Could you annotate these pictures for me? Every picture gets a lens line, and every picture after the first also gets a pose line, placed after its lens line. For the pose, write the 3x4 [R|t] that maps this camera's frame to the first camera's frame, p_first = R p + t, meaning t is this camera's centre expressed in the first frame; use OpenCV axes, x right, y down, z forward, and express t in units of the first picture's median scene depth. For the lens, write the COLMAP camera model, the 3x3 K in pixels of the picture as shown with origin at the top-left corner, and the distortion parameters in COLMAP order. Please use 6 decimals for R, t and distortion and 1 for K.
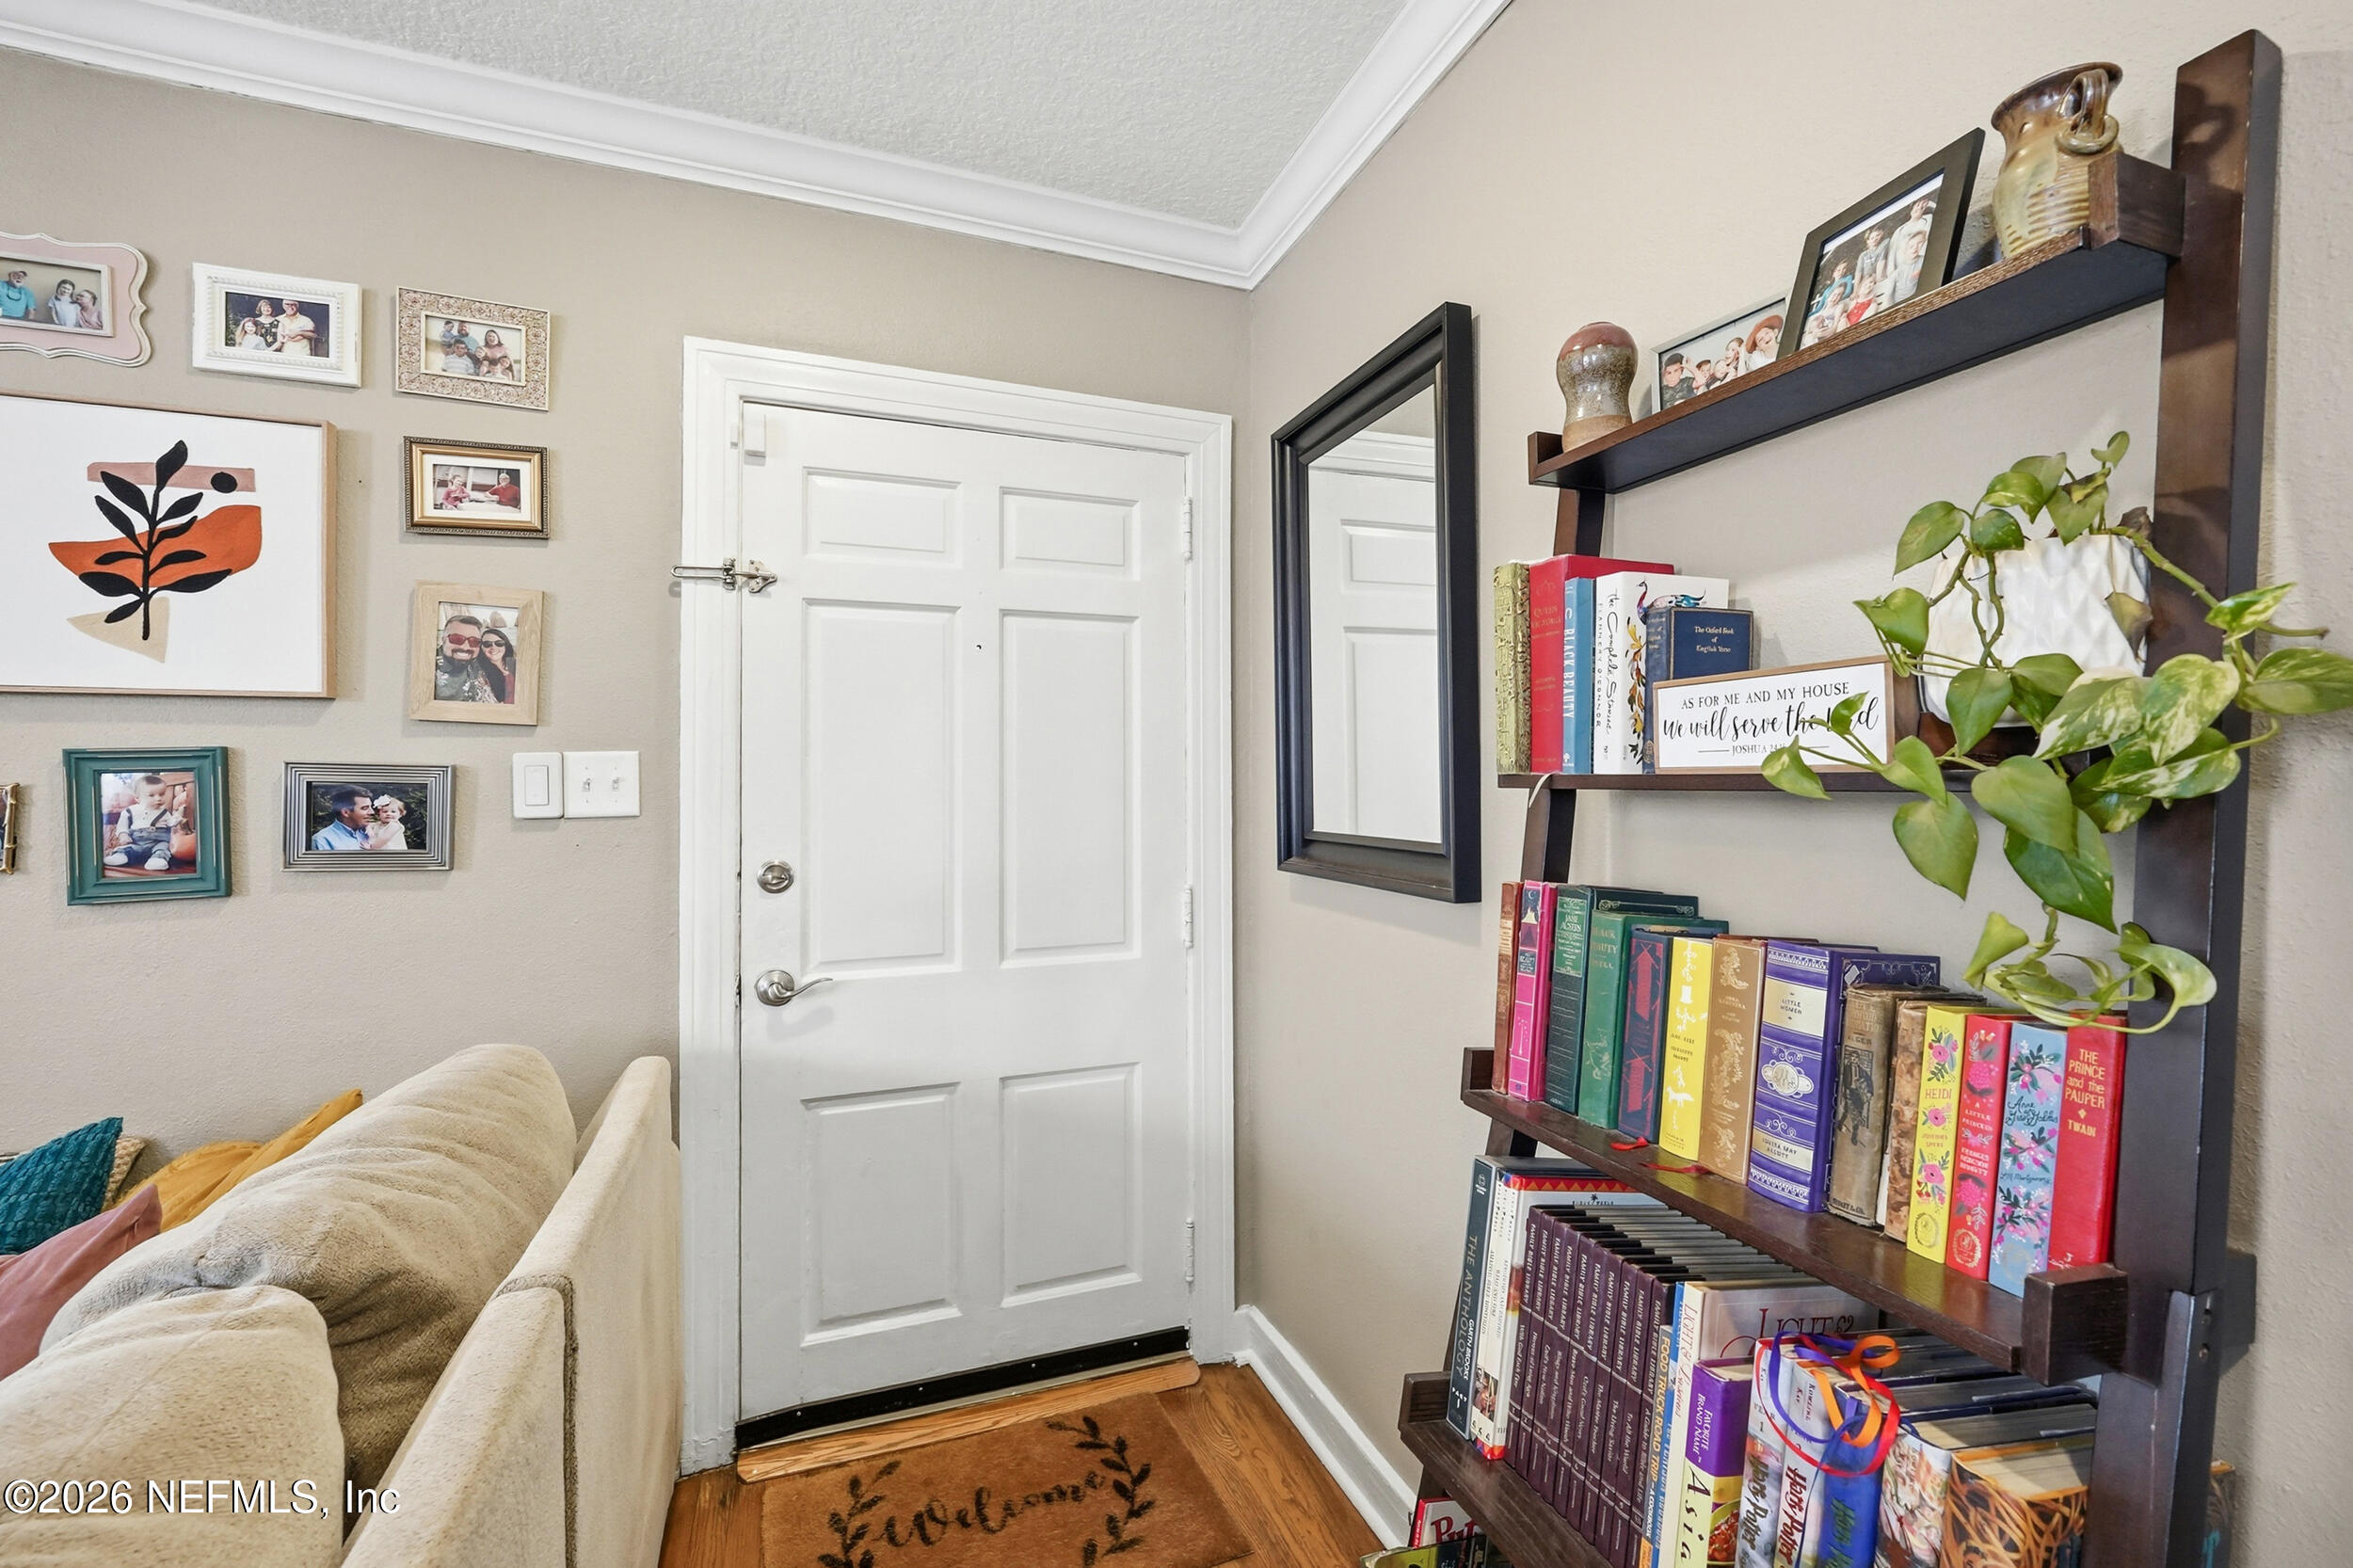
lens RADIAL K [[976.6, 0, 1164.5], [0, 976.6, 767.5], [0, 0, 1]] dist [-0.004756, 0.001039]
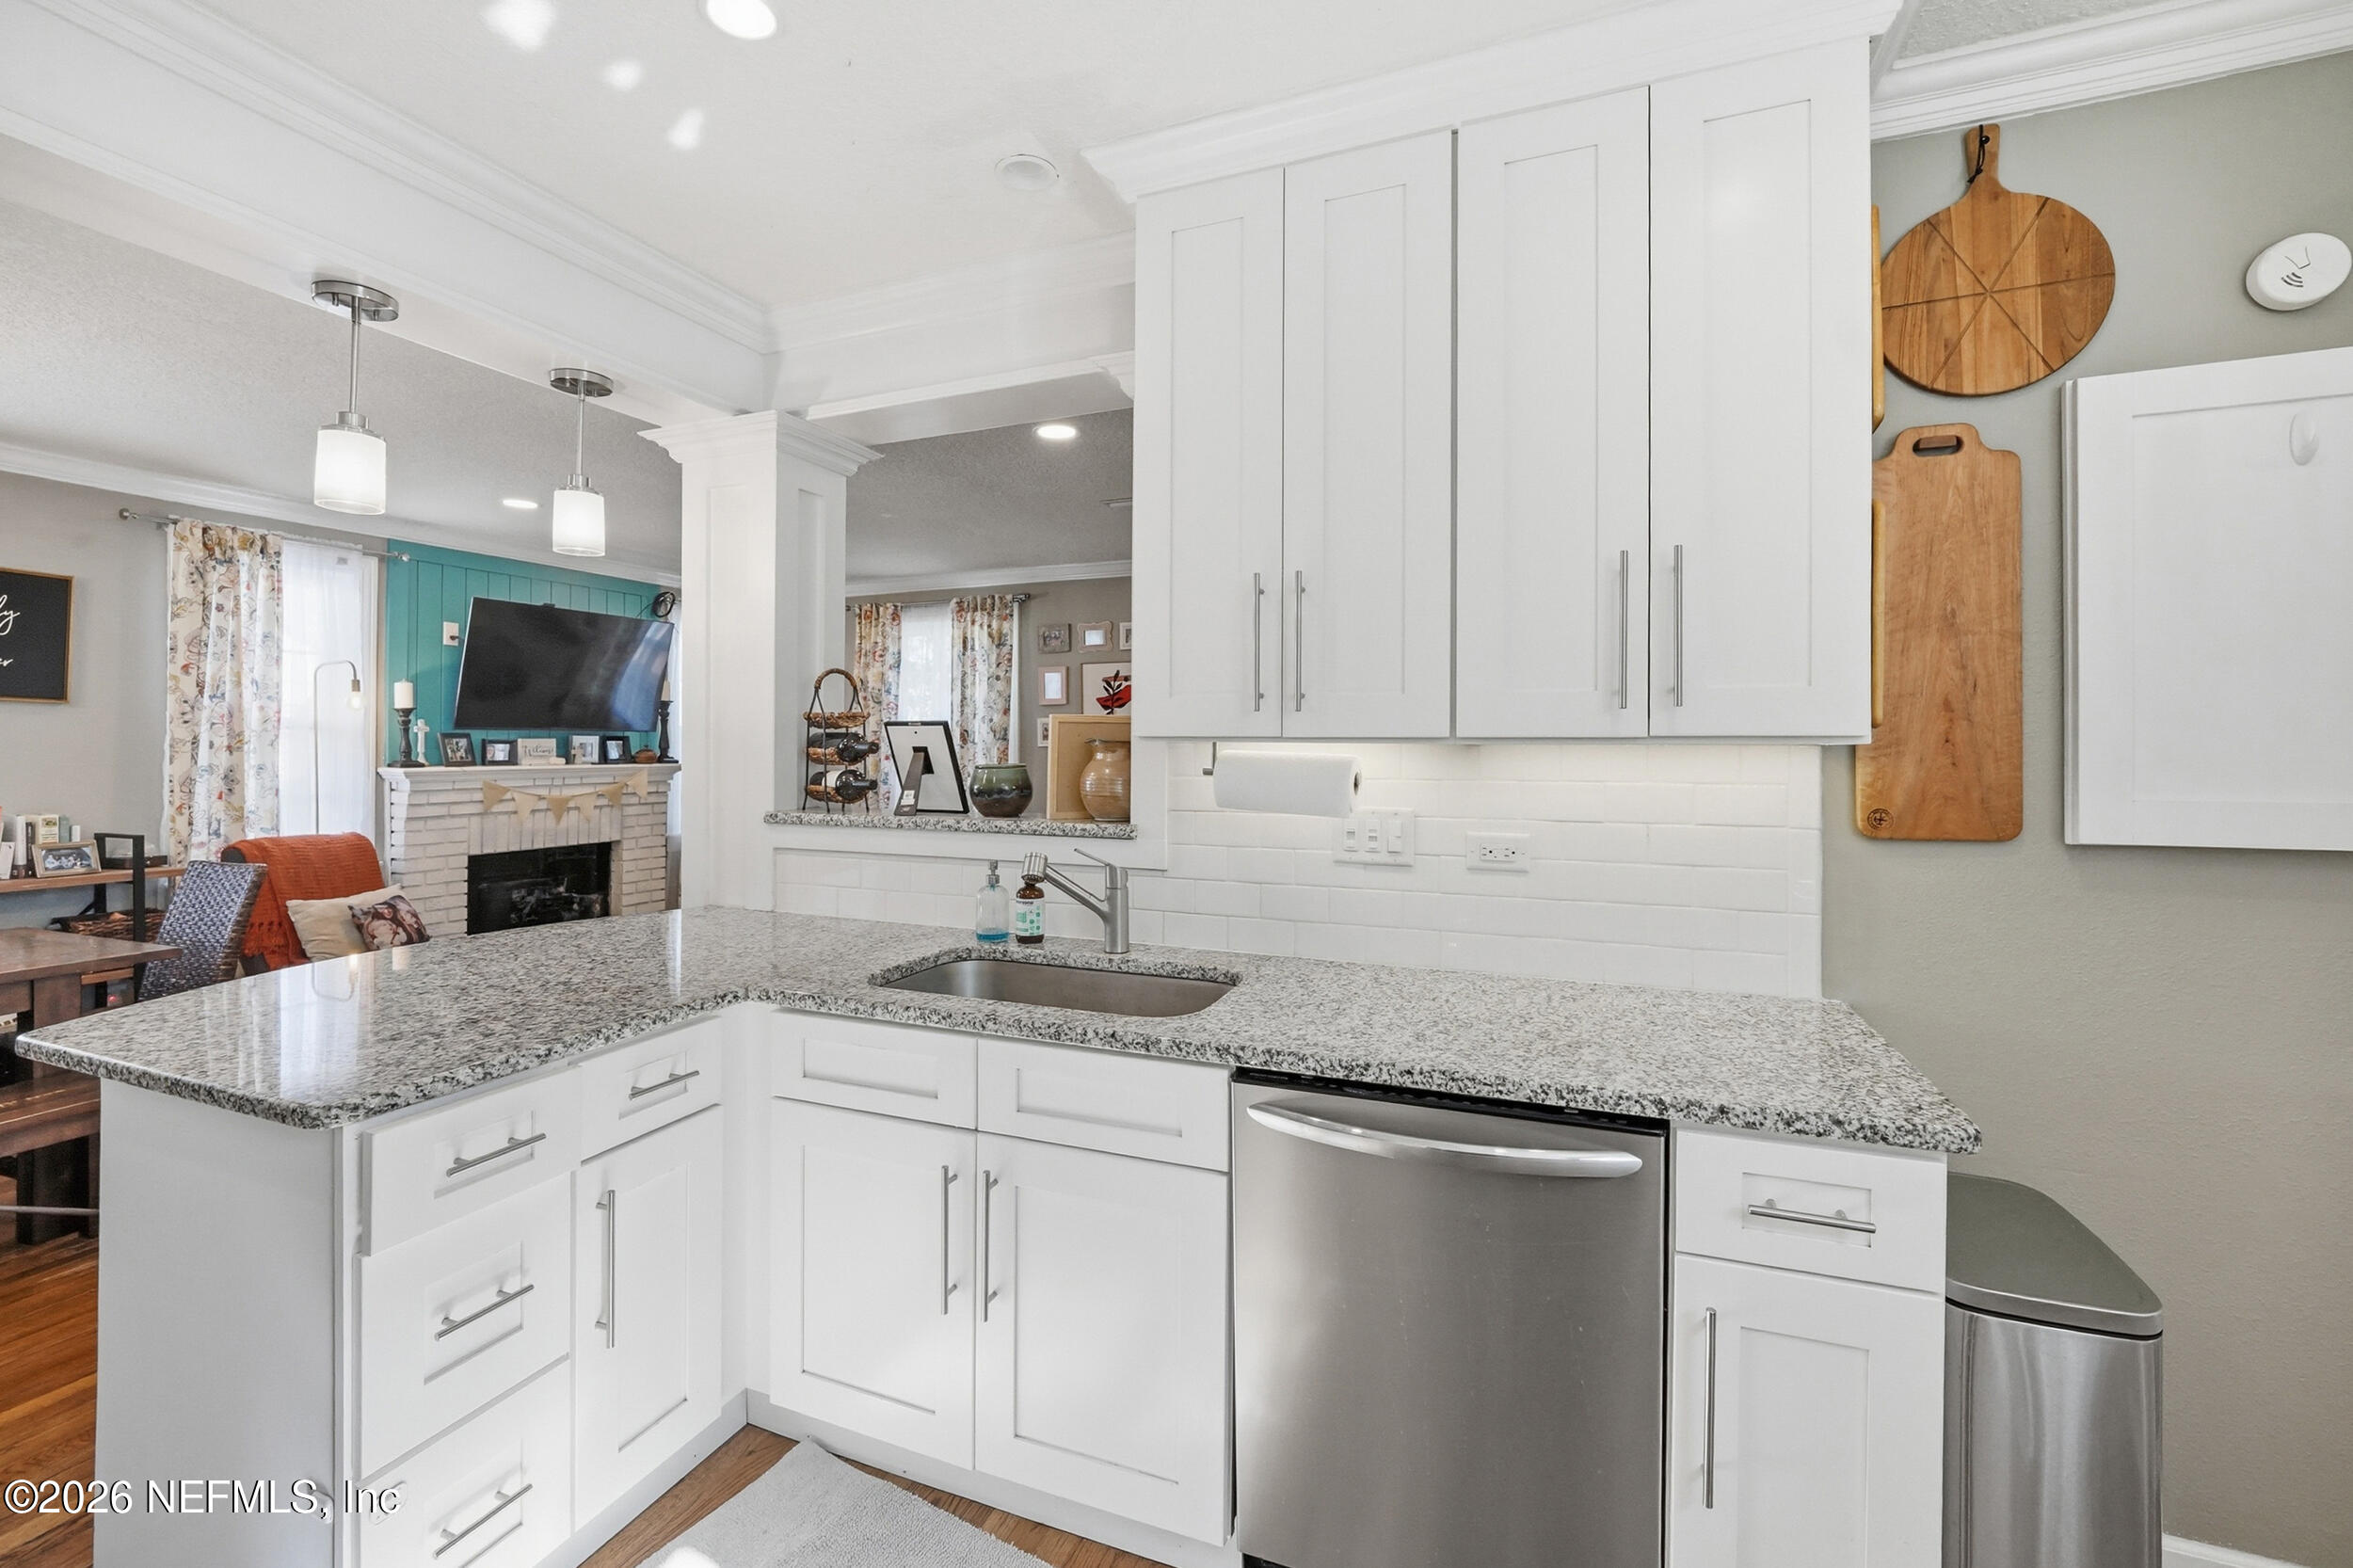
lens RADIAL K [[976.6, 0, 1166.1], [0, 976.6, 747.1], [0, 0, 1]] dist [-0.004756, 0.001039]
pose [[0.741982, -0.002134, -0.670416, 1.728581], [0.008211, 0.999949, 0.005904, -0.042193], [0.670369, -0.009885, 0.741962, -1.751955]]
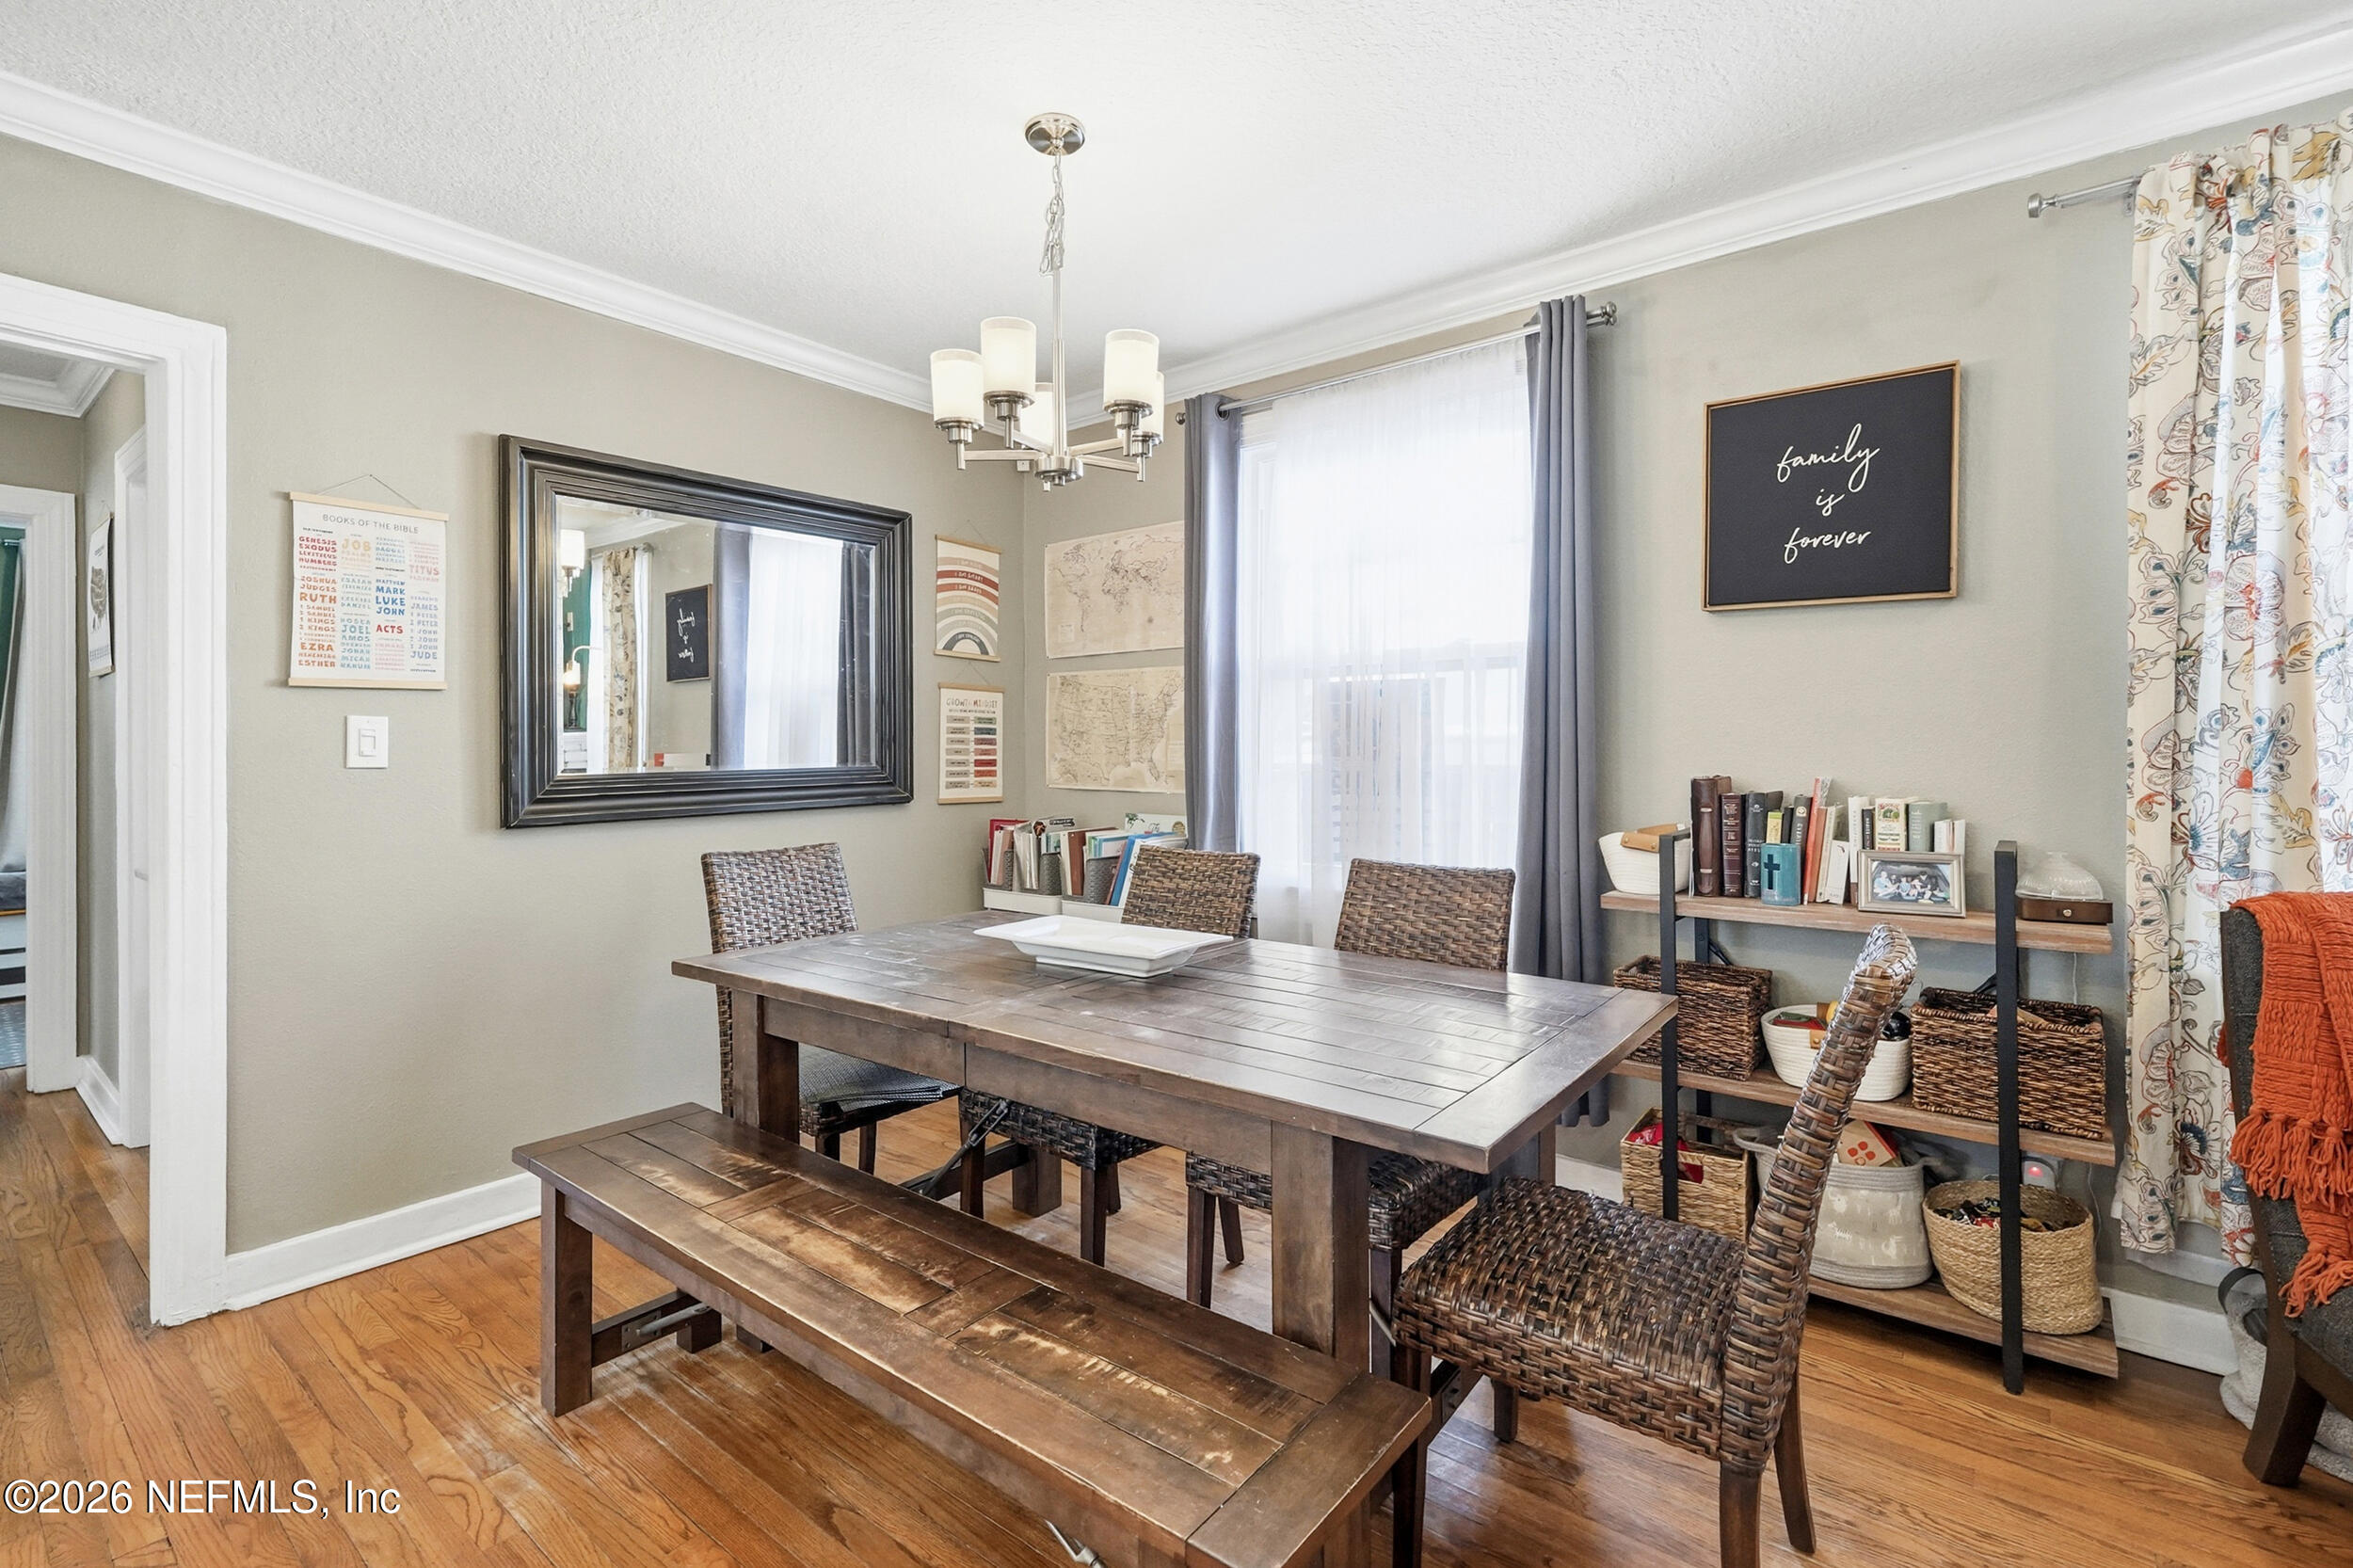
lens RADIAL K [[1046.8, 0, 1172.6], [0, 1046.8, 742.4], [0, 0, 1]] dist [-0.005143, 0.001813]
pose [[-0.849588, -0.001021, -0.527446, -0.270933], [0.007052, 0.999887, -0.013294, 0.048583], [0.527399, -0.015015, -0.849485, -1.149566]]
